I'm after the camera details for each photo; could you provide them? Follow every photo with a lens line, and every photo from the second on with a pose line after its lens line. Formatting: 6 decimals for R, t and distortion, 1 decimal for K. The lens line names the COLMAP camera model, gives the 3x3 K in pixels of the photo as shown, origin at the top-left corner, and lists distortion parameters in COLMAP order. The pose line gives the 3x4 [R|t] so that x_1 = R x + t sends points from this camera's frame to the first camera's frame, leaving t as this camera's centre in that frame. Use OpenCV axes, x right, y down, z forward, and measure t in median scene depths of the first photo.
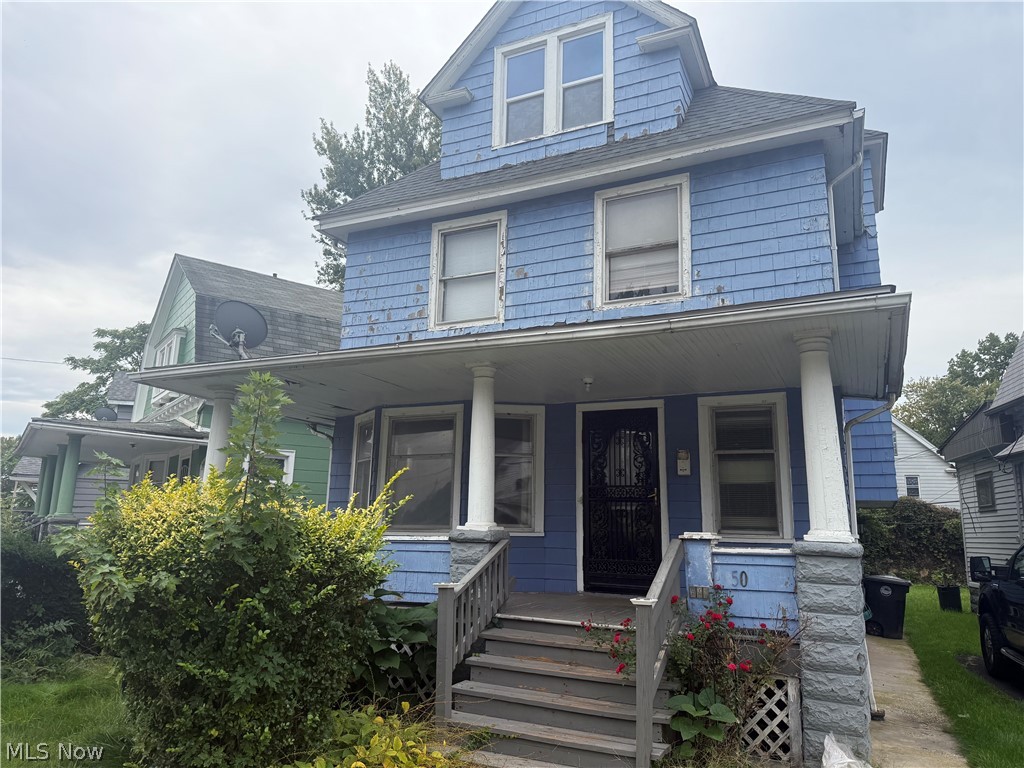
lens RADIAL K [[709.5, 0, 513.4], [0, 709.5, 389.0], [0, 0, 1]] dist [0.069549, -0.096181]
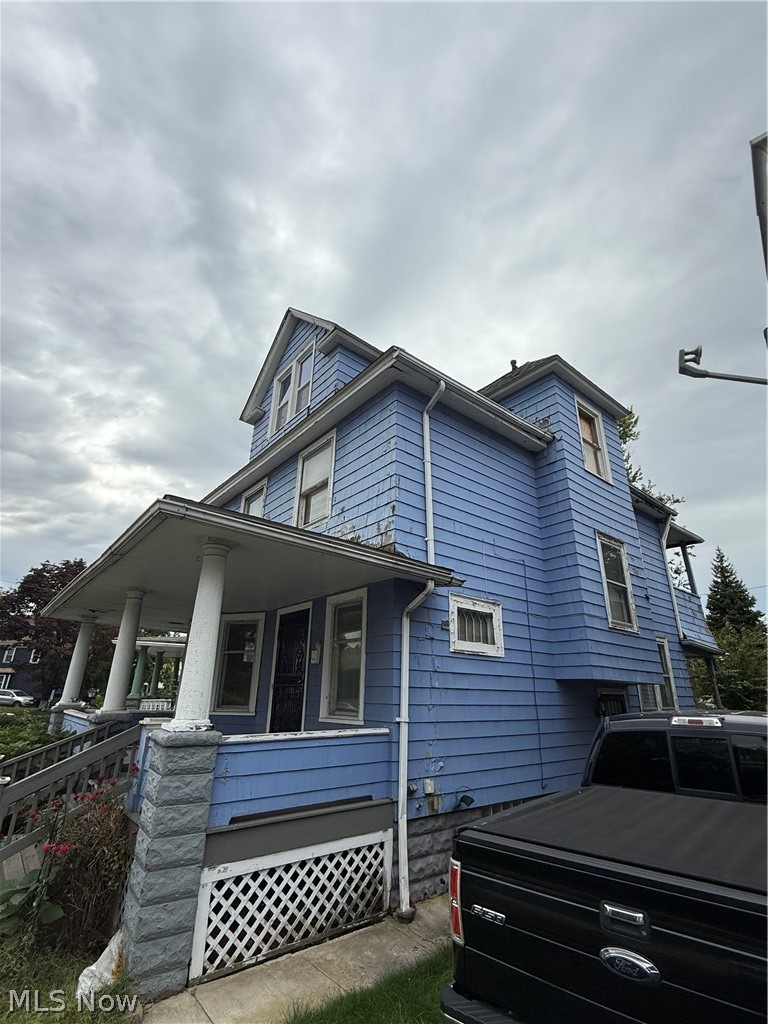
lens RADIAL K [[475.2, 0, 384.0], [0, 475.2, 512.0], [0, 0, 1]] dist [0.000032, 0.000017]
pose [[0.905503, -0.157581, -0.393996, 0.660717], [0.083376, 0.976462, -0.198923, 0.037206], [0.416069, 0.147276, 0.897328, 0.265602]]
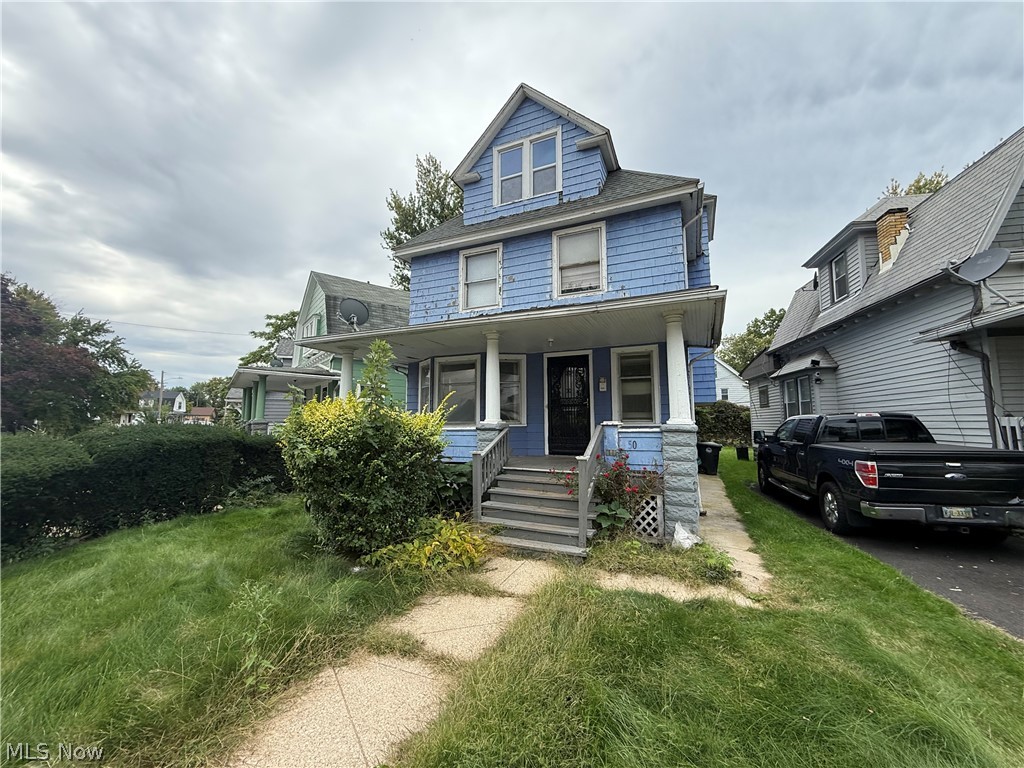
lens RADIAL K [[409.6, 0, 508.8], [0, 409.6, 381.5], [0, 0, 1]] dist [-0.001801, -0.000009]
pose [[0.999630, -0.019986, 0.018453, -0.020506], [0.018214, 0.995626, 0.091637, -0.004210], [-0.020204, -0.091267, 0.995622, -0.038602]]
